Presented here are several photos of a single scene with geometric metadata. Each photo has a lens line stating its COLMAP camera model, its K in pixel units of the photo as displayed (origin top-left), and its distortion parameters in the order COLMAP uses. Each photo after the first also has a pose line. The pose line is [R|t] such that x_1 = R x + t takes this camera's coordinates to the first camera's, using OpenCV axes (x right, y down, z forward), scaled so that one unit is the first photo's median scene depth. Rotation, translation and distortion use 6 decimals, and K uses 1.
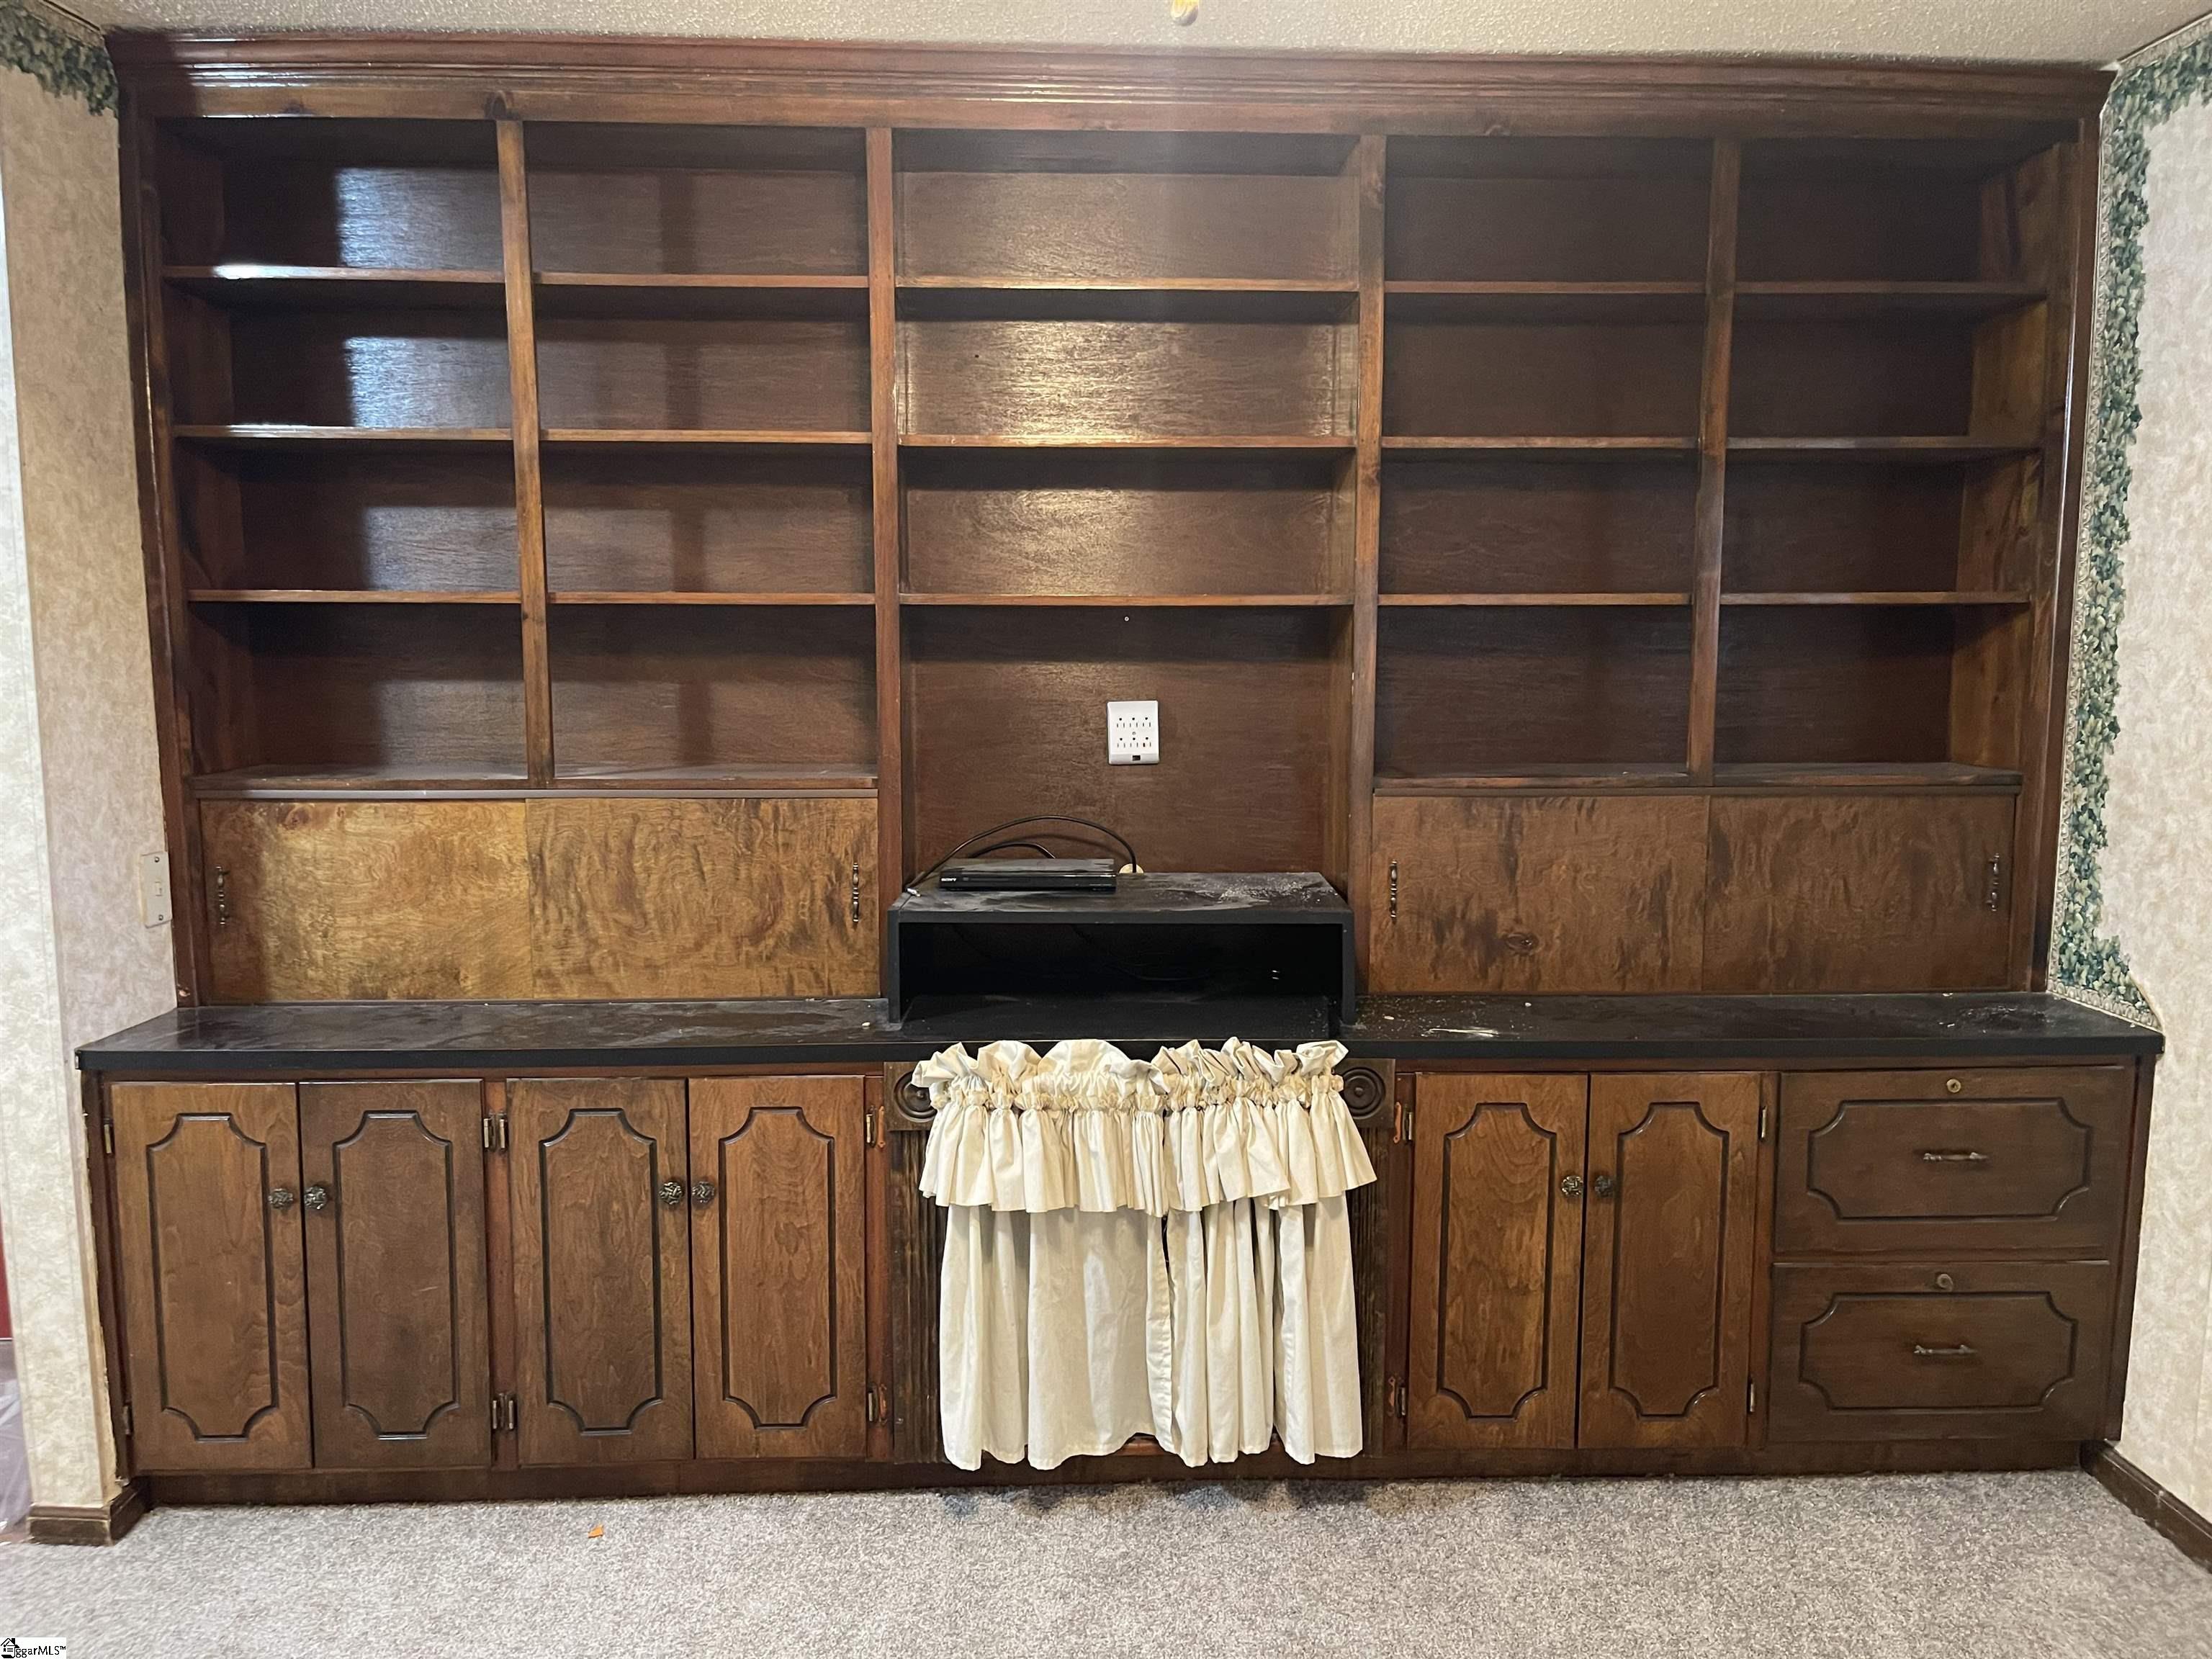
lens RADIAL K [[1638.0, 0, 1106.7], [0, 1638.0, 849.2], [0, 0, 1]] dist [0.022913, -0.022215]
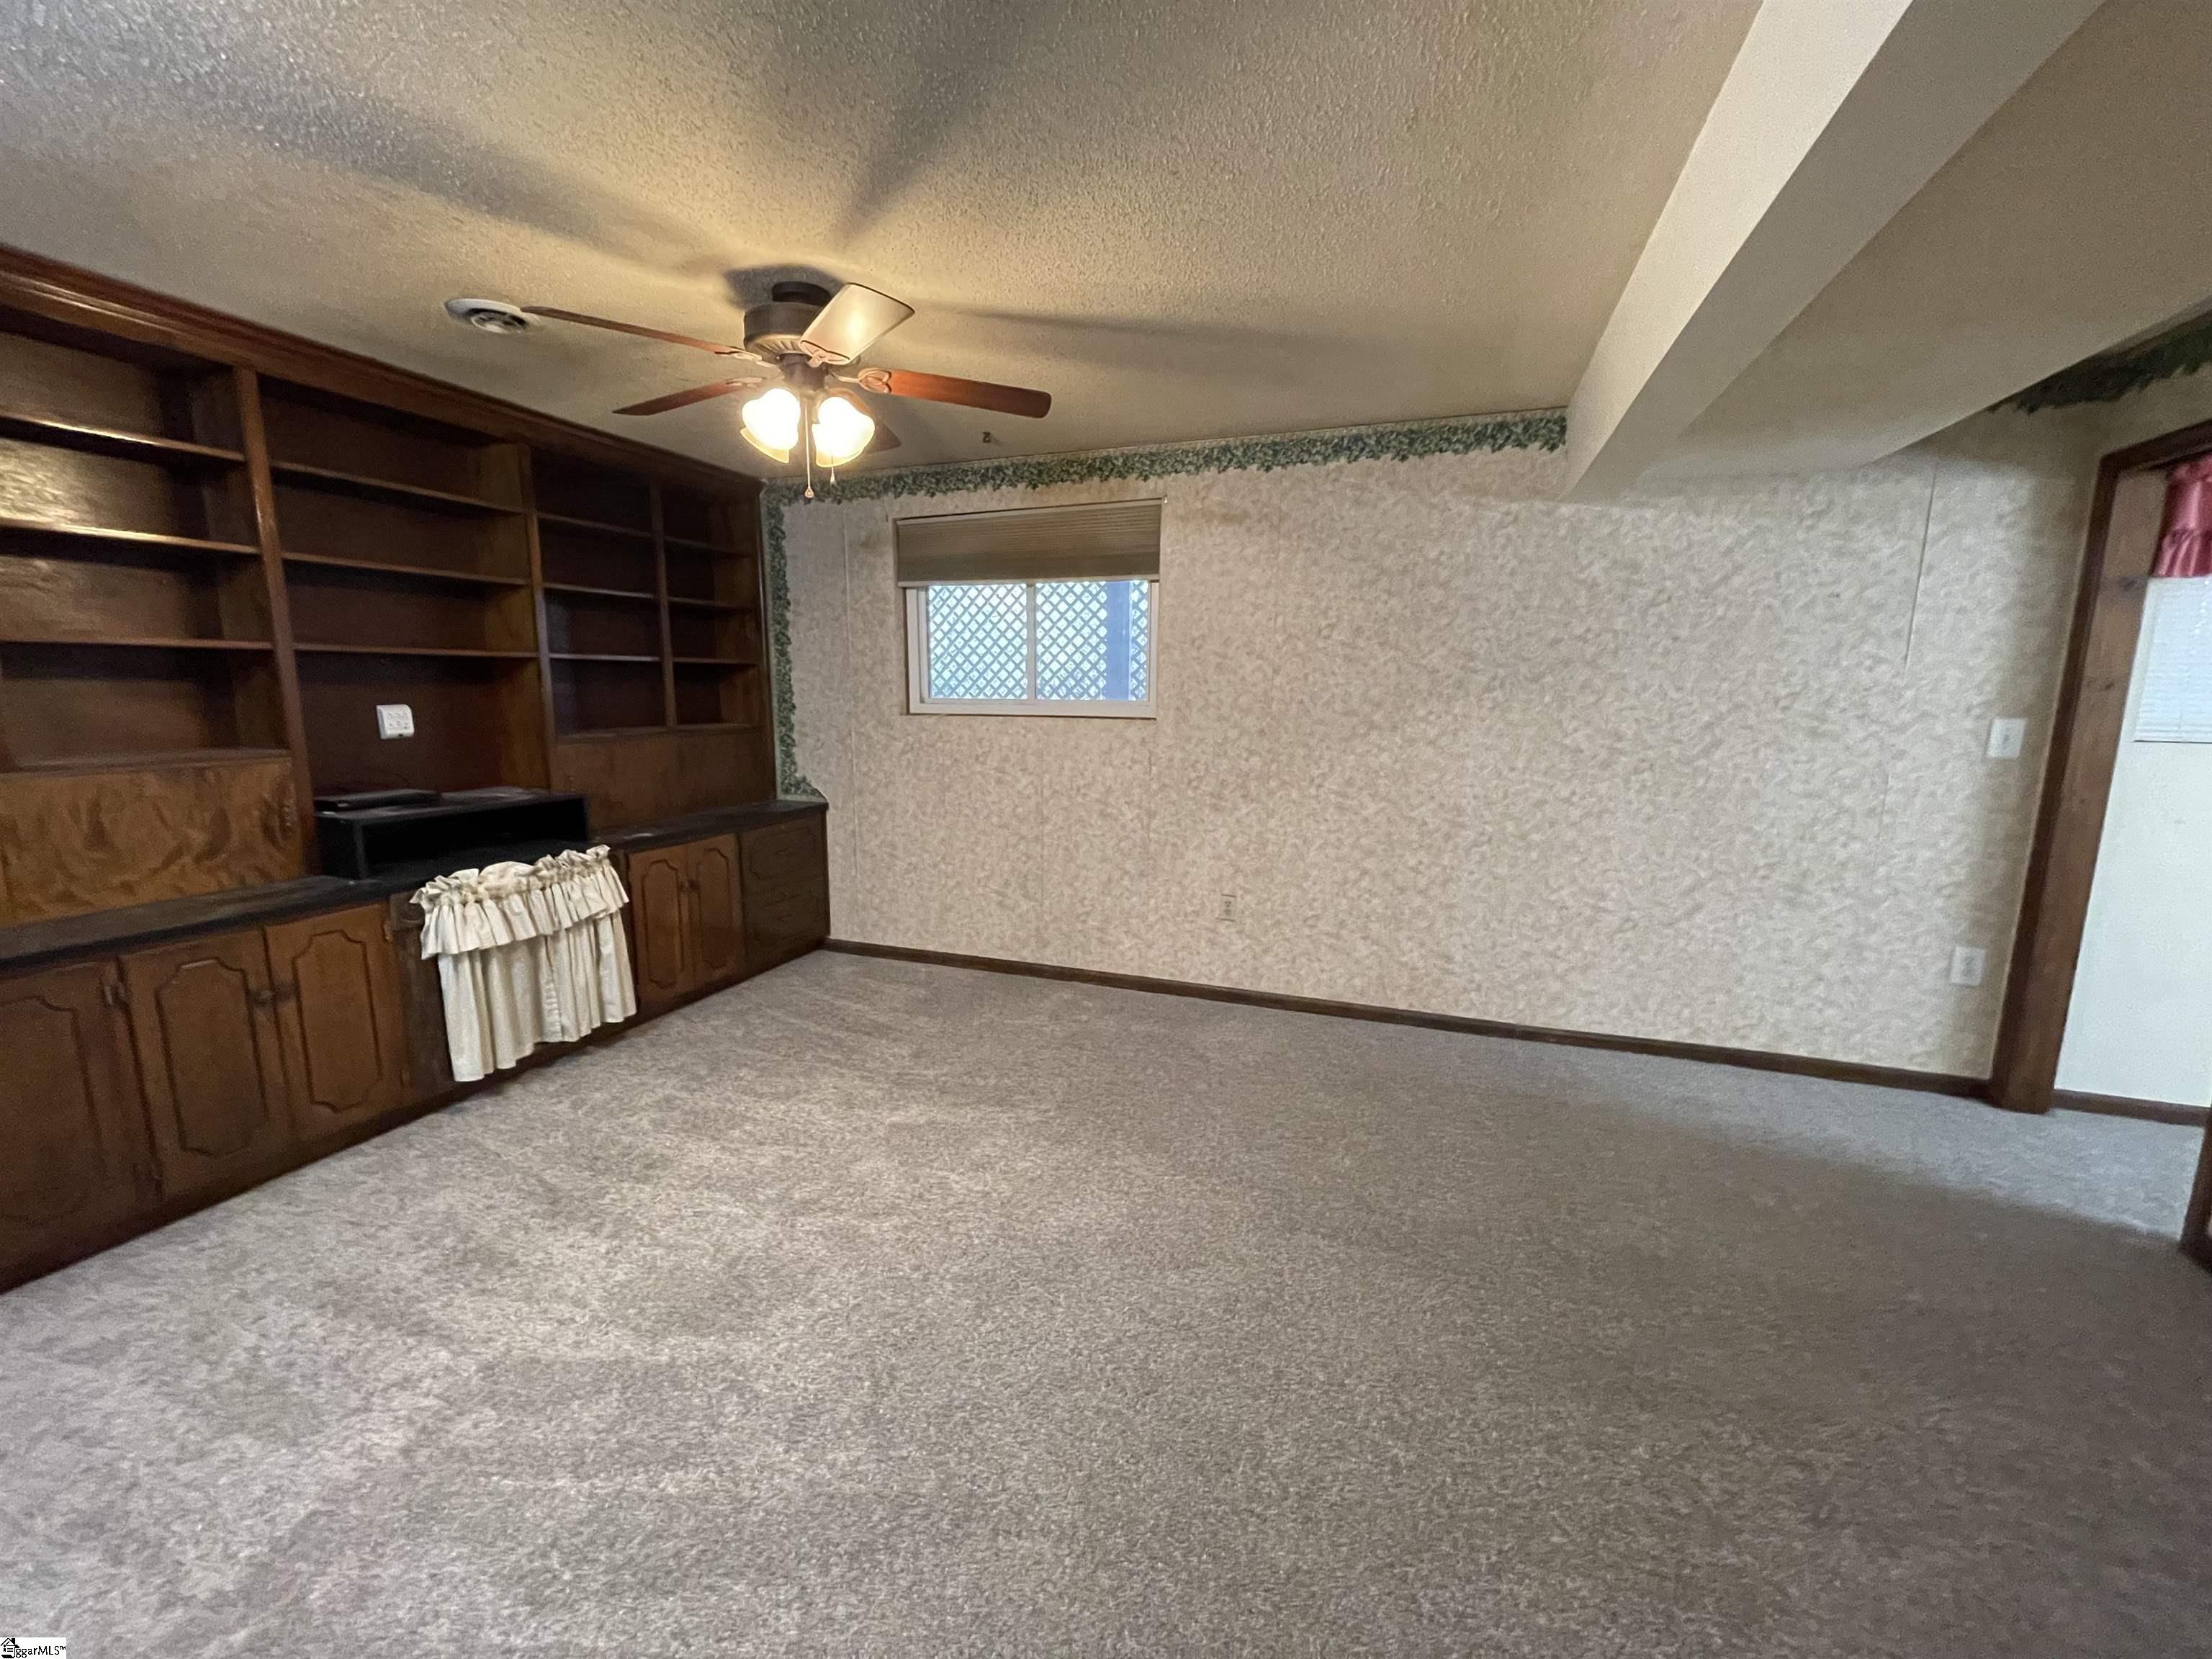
lens RADIAL K [[892.9, 0, 1101.5], [0, 892.9, 837.3], [0, 0, 1]] dist [-0.000798, 0.001157]
pose [[0.387777, -0.153181, 0.908936, -0.722686], [0.105393, 0.986996, 0.121372, 0.024645], [-0.915708, 0.048730, 0.398879, -0.165692]]
